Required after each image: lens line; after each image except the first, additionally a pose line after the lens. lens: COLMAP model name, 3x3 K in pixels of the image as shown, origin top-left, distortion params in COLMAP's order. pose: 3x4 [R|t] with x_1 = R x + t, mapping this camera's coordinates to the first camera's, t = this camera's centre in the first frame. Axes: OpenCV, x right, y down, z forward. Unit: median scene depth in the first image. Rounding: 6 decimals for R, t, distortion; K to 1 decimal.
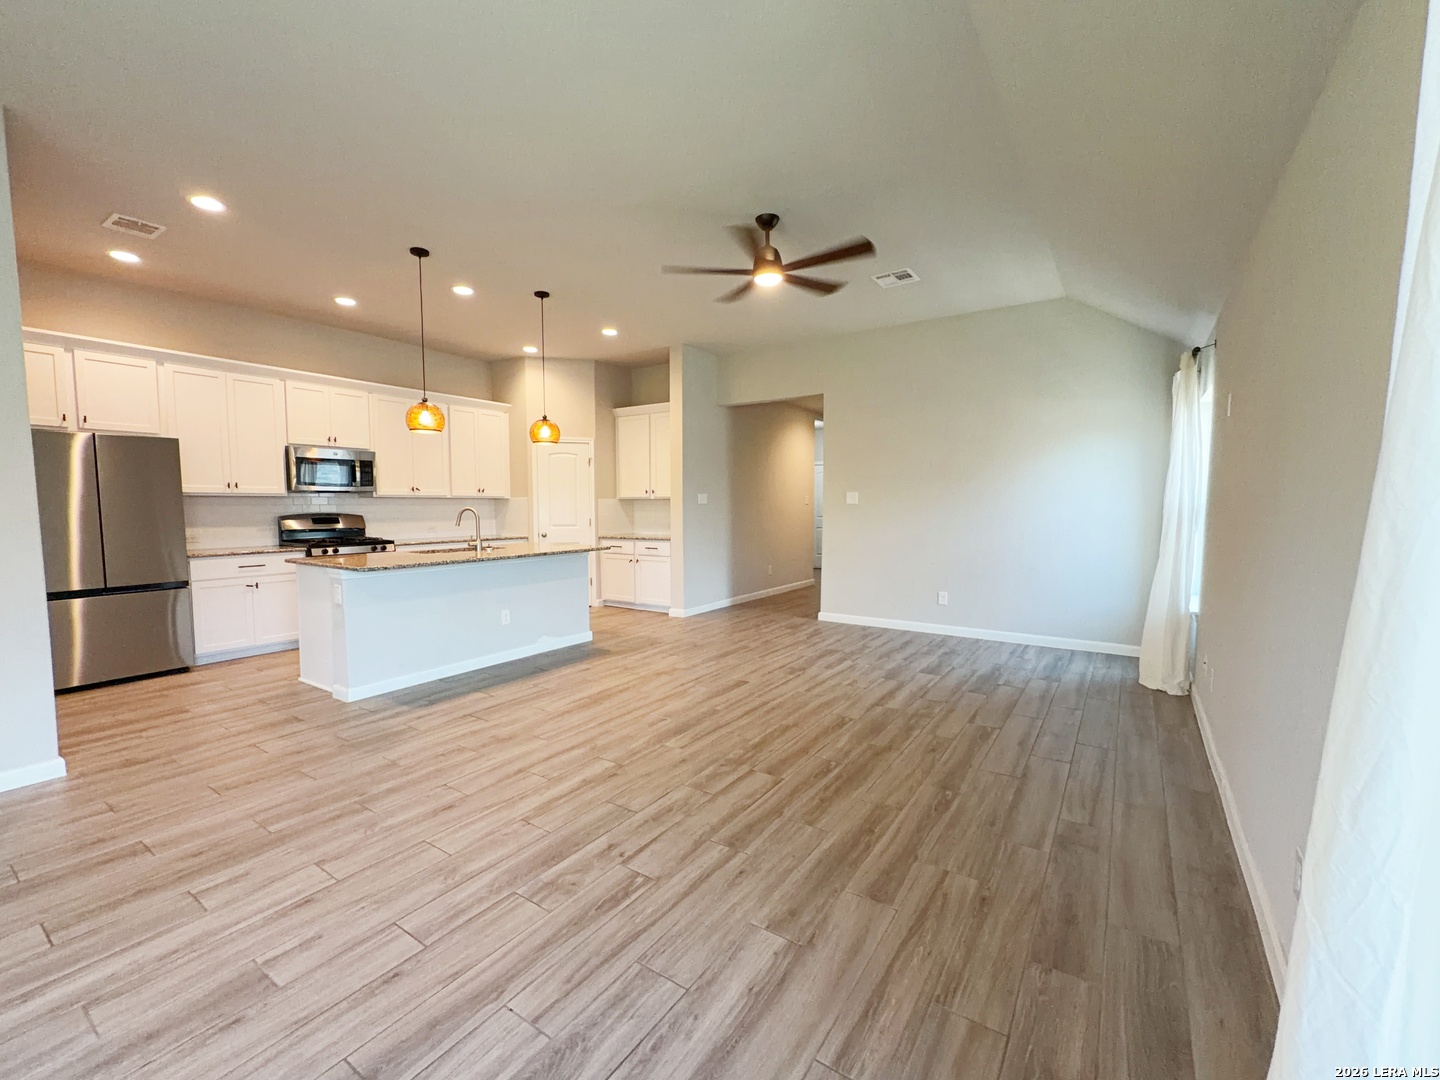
lens RADIAL K [[605.8, 0, 718.4], [0, 605.8, 546.5], [0, 0, 1]] dist [-0.000039, -0.000439]
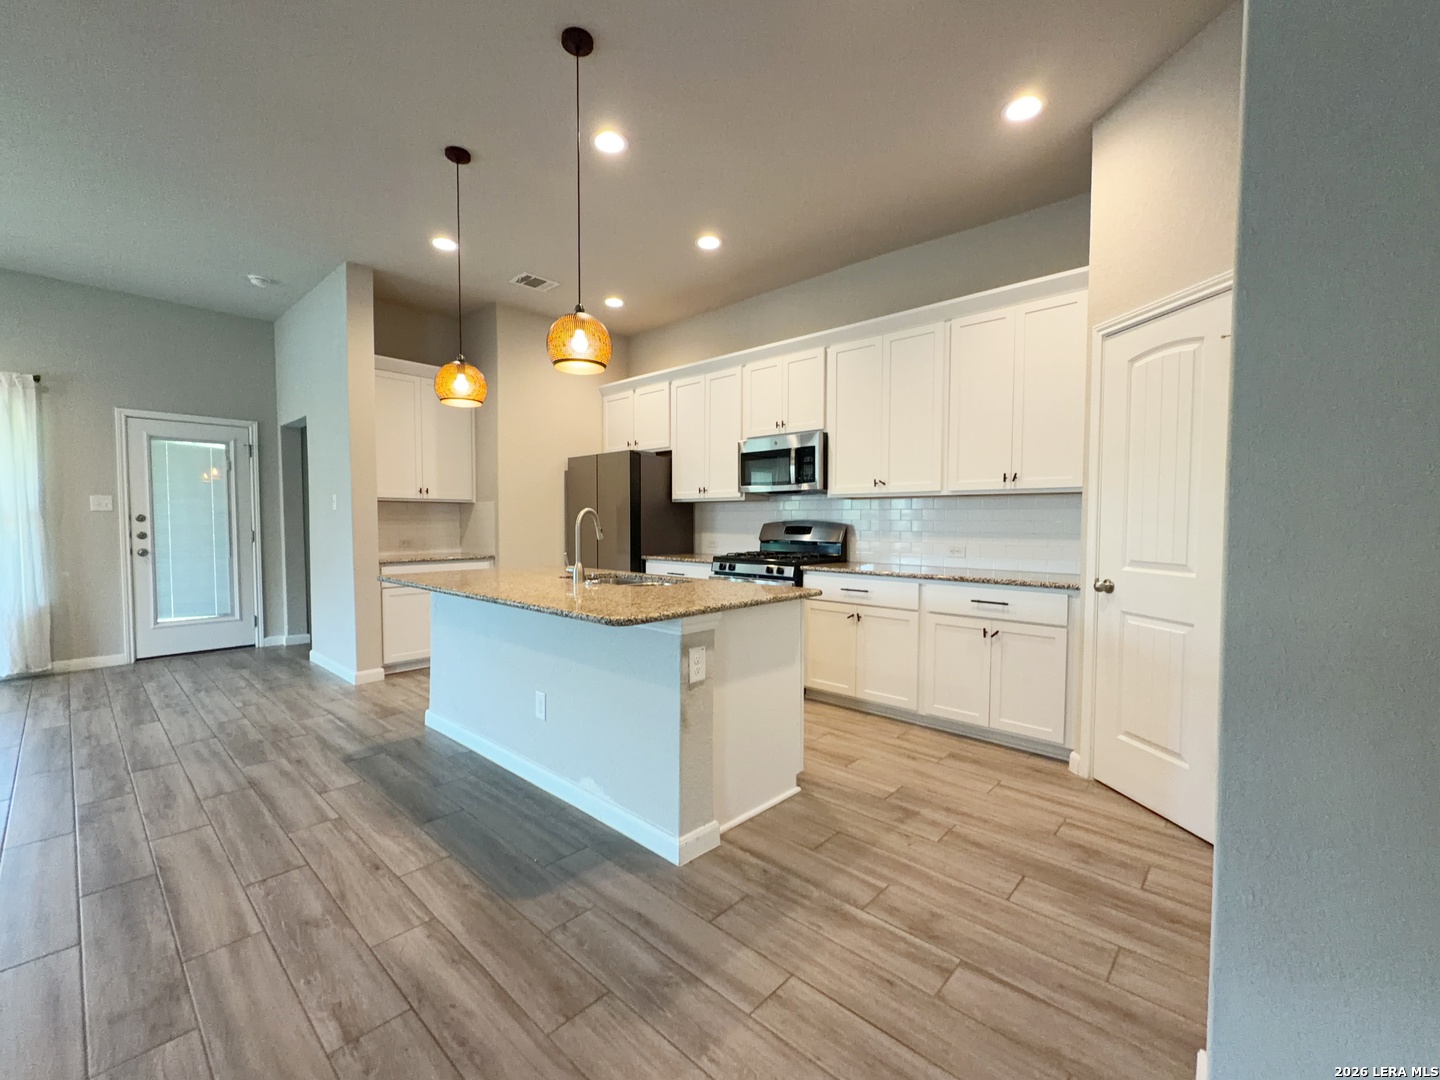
lens RADIAL K [[605.8, 0, 718.4], [0, 605.8, 546.5], [0, 0, 1]] dist [-0.000039, -0.000439]
pose [[-0.146223, 0.045646, -0.988198, 0.186656], [-0.069727, 0.995975, 0.056323, -0.079523], [0.986791, 0.077140, -0.142452, 1.374106]]
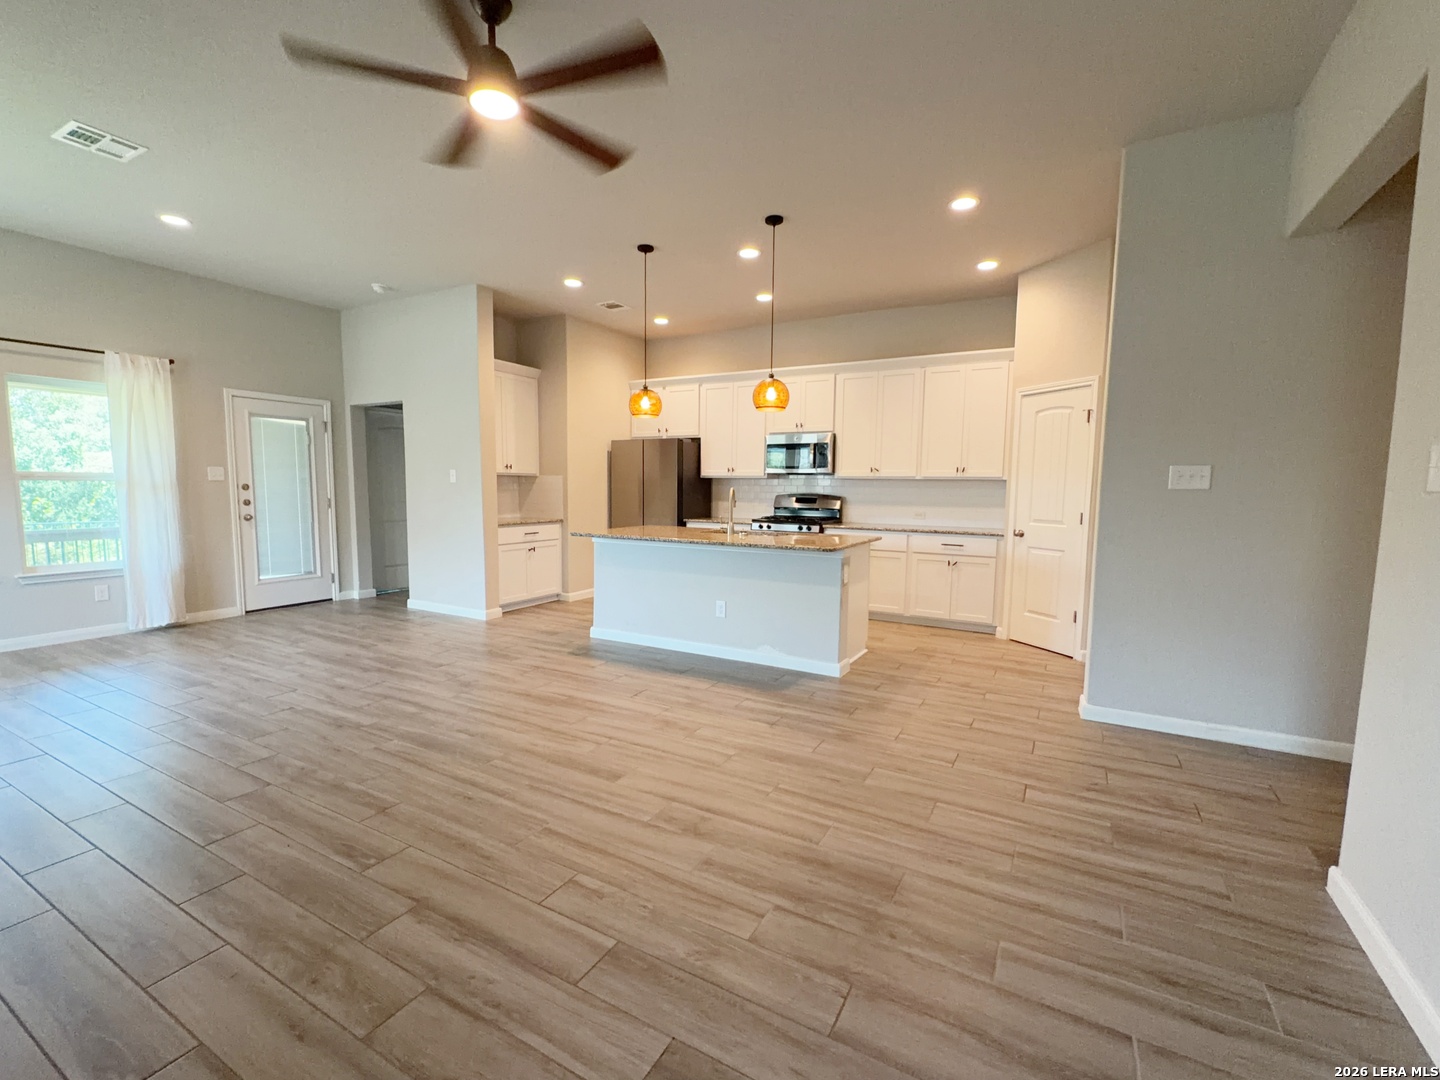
lens RADIAL K [[628.0, 0, 717.6], [0, 628.0, 547.4], [0, 0, 1]] dist [0.001239, 0.000009]
pose [[0.083997, 0.101698, -0.991263, 0.642530], [-0.080186, 0.992242, 0.095004, -0.072467], [0.993234, 0.071506, 0.091500, 1.010291]]
